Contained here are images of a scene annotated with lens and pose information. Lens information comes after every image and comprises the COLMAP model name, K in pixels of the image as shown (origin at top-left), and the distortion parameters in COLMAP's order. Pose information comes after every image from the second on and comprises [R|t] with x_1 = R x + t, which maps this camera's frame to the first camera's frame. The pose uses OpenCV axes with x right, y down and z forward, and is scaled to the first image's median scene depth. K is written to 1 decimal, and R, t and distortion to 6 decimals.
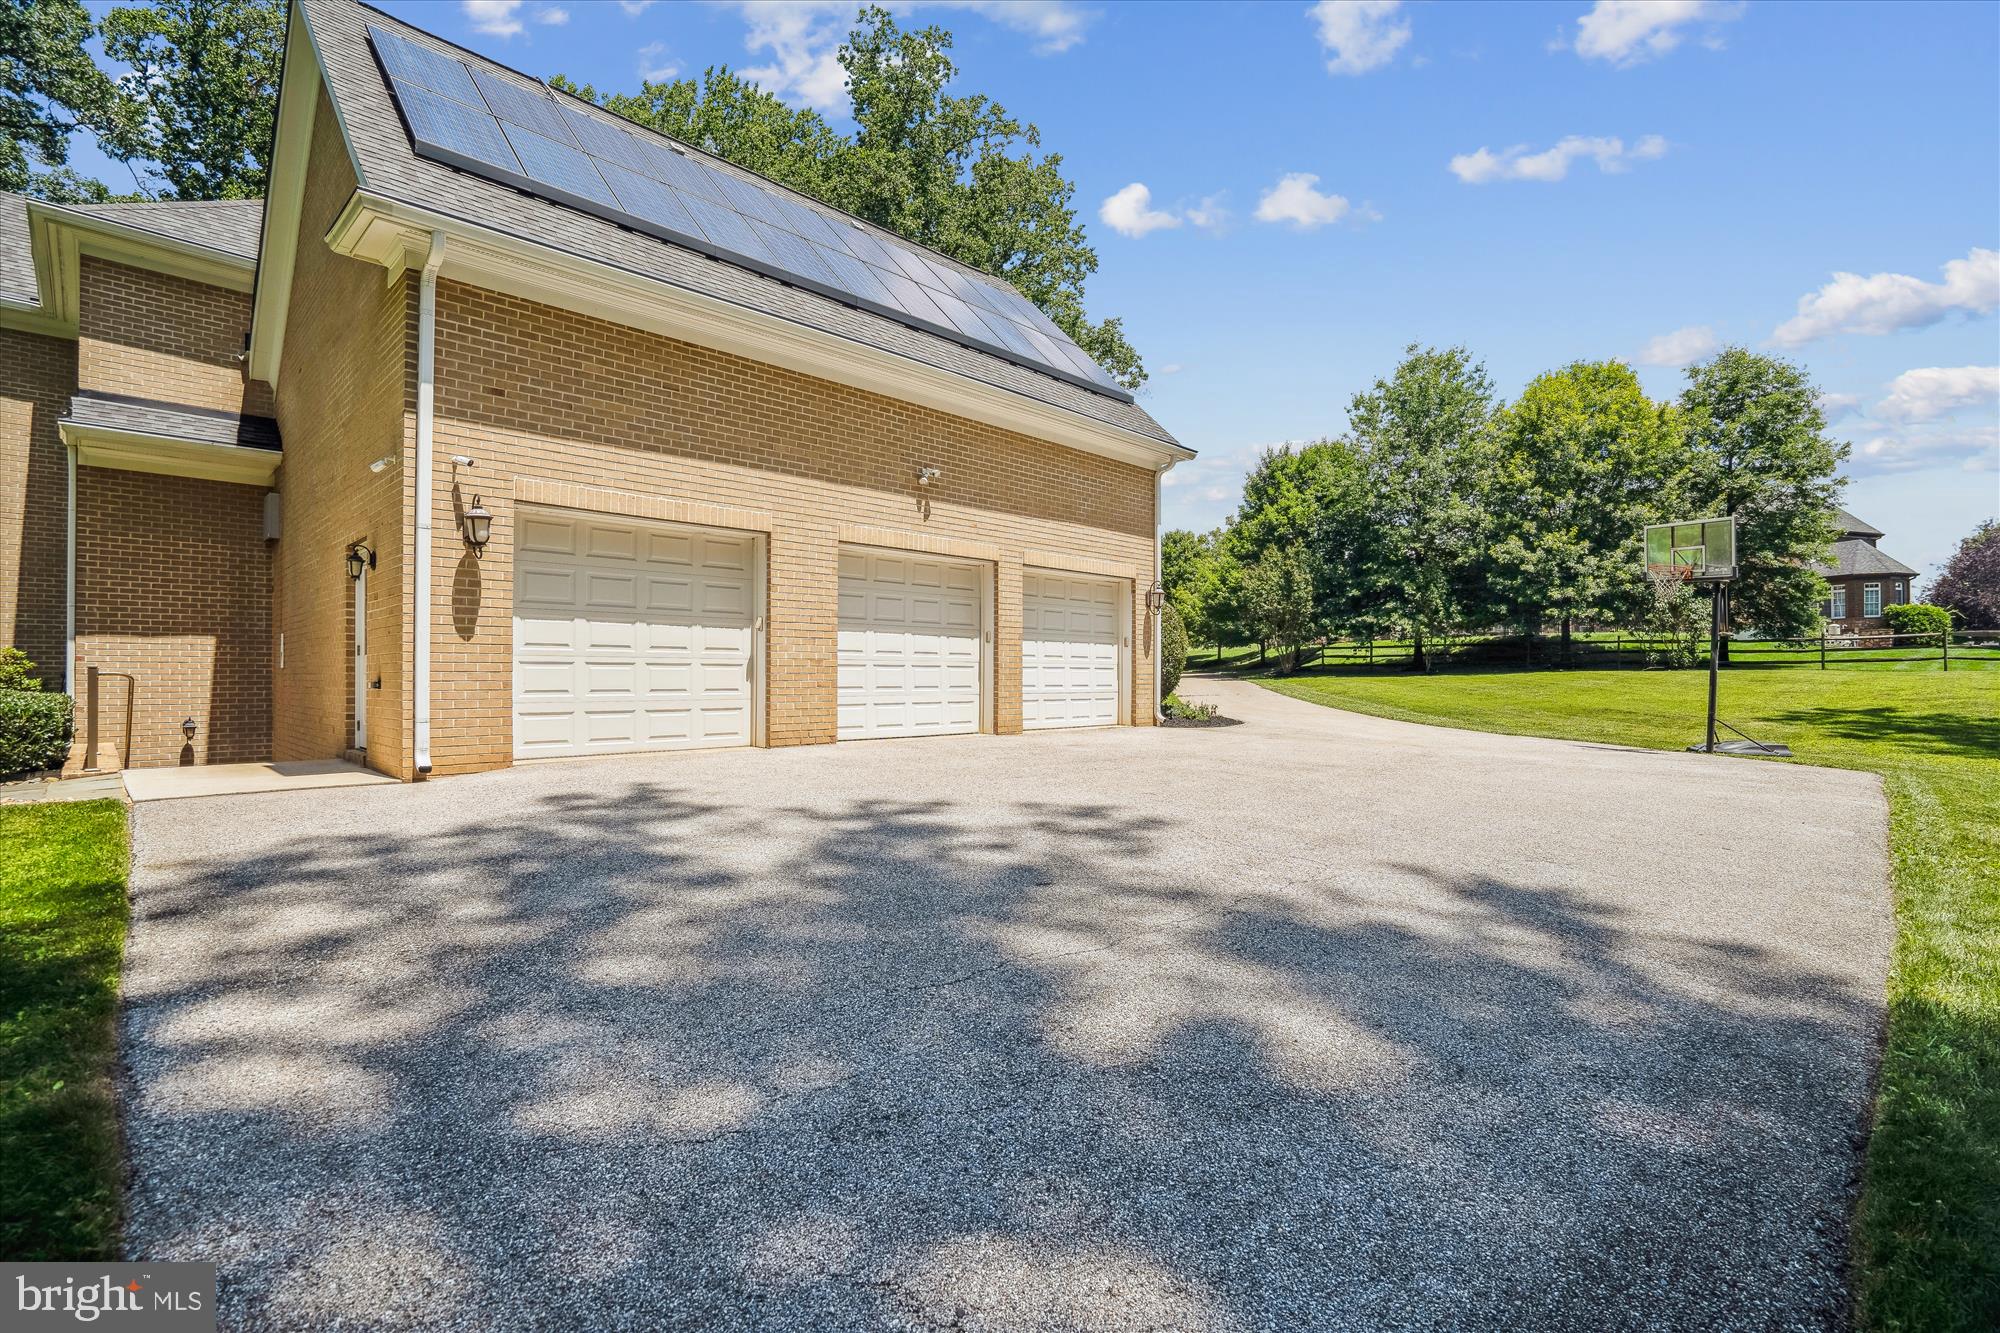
lens RADIAL K [[948.3, 0, 1000.0], [0, 948.3, 666.5], [0, 0, 1]] dist [-0.020441, -0.000112]
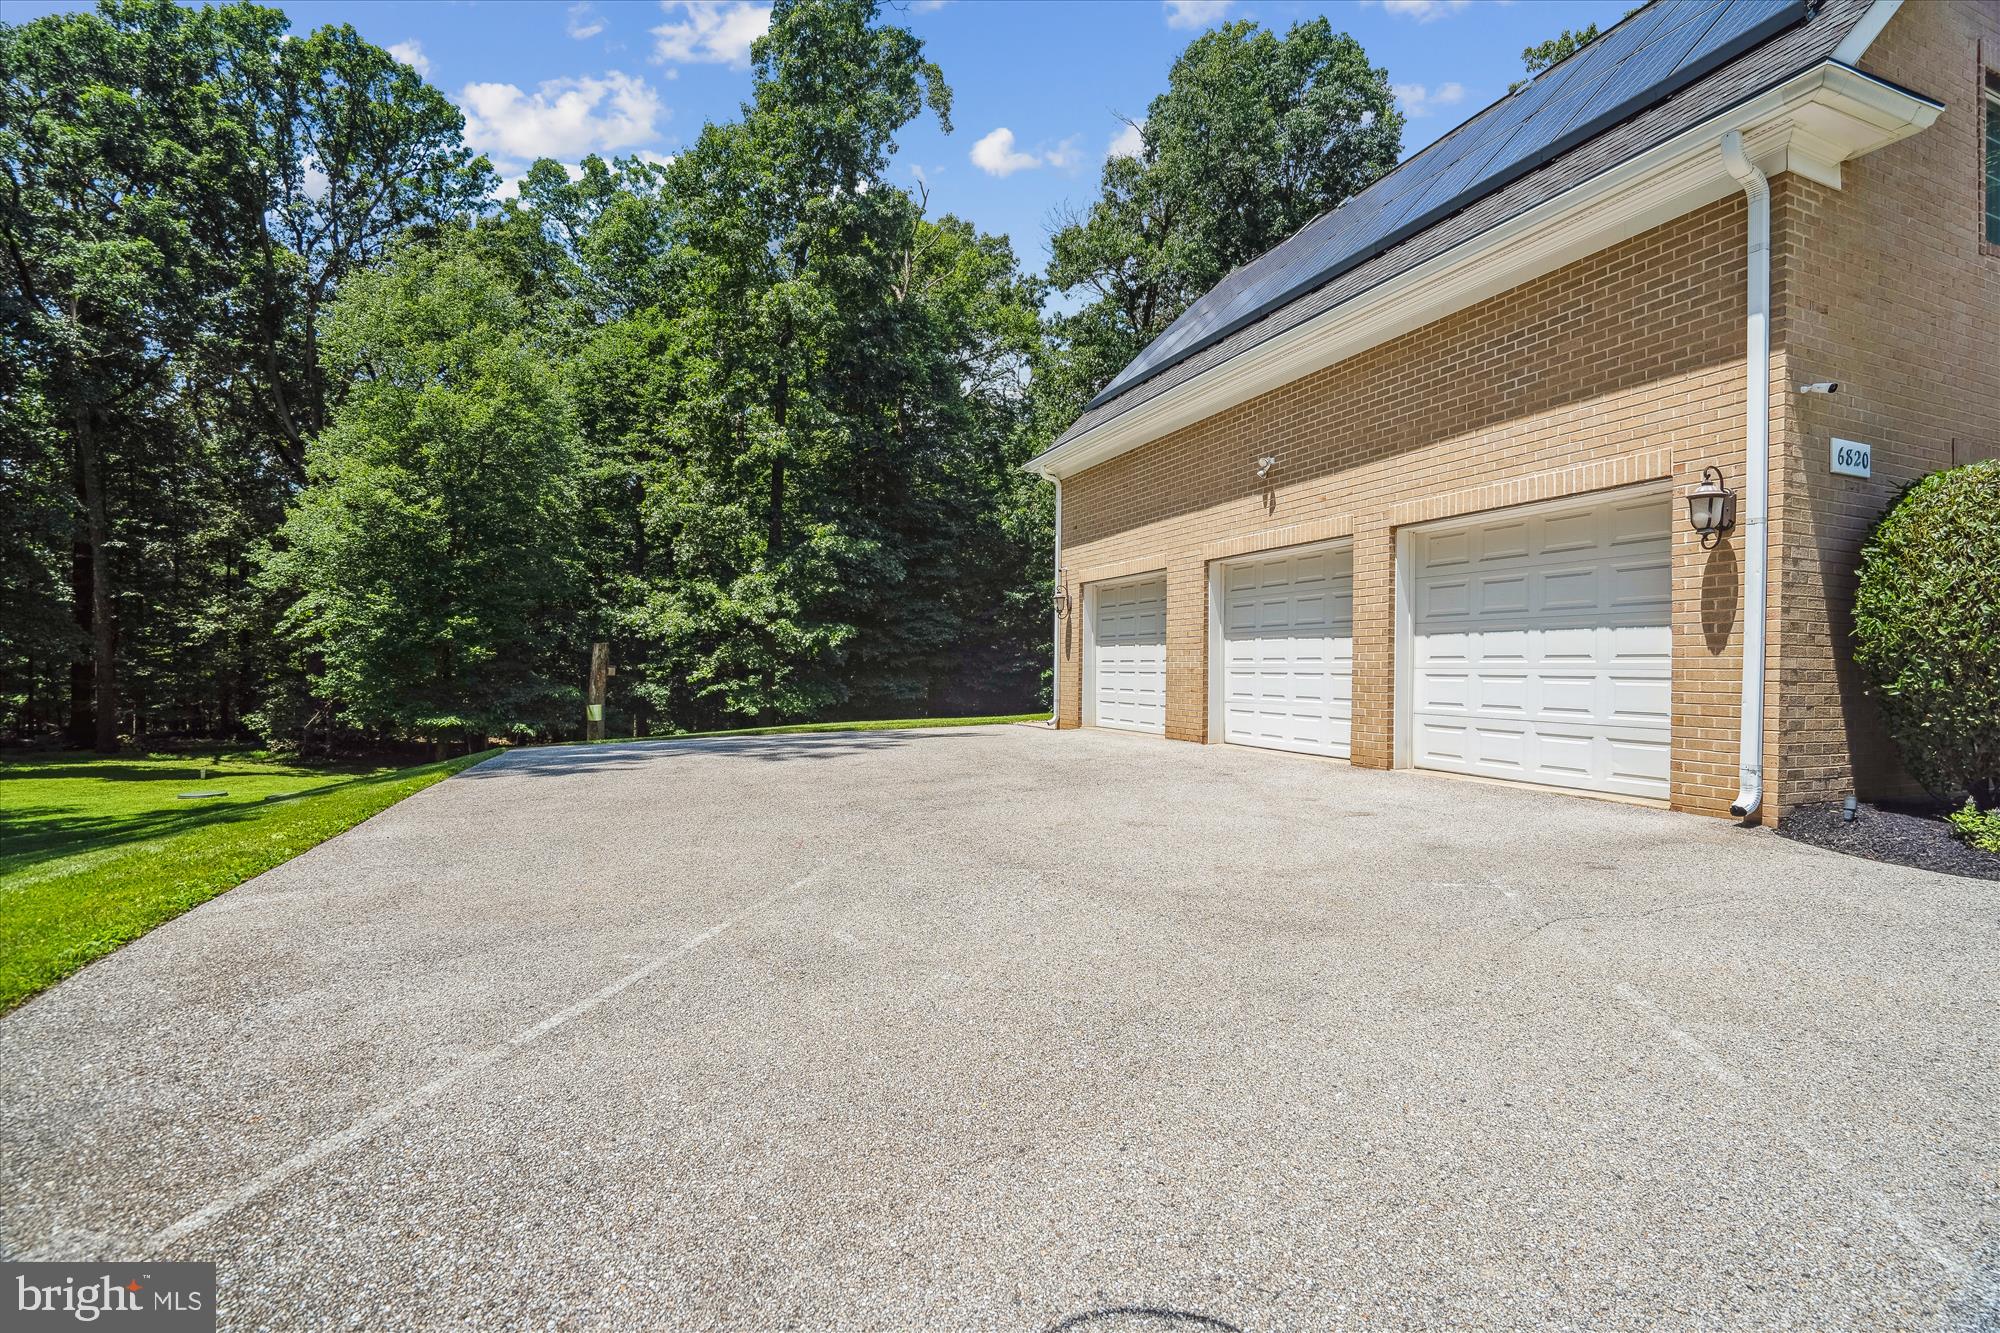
lens RADIAL K [[948.3, 0, 1000.0], [0, 948.3, 666.5], [0, 0, 1]] dist [-0.020441, -0.000112]
pose [[-0.426374, -0.005641, -0.904529, 0.837983], [0.001331, 0.999976, -0.006863, -0.001136], [0.904546, -0.004131, -0.426356, 1.123686]]
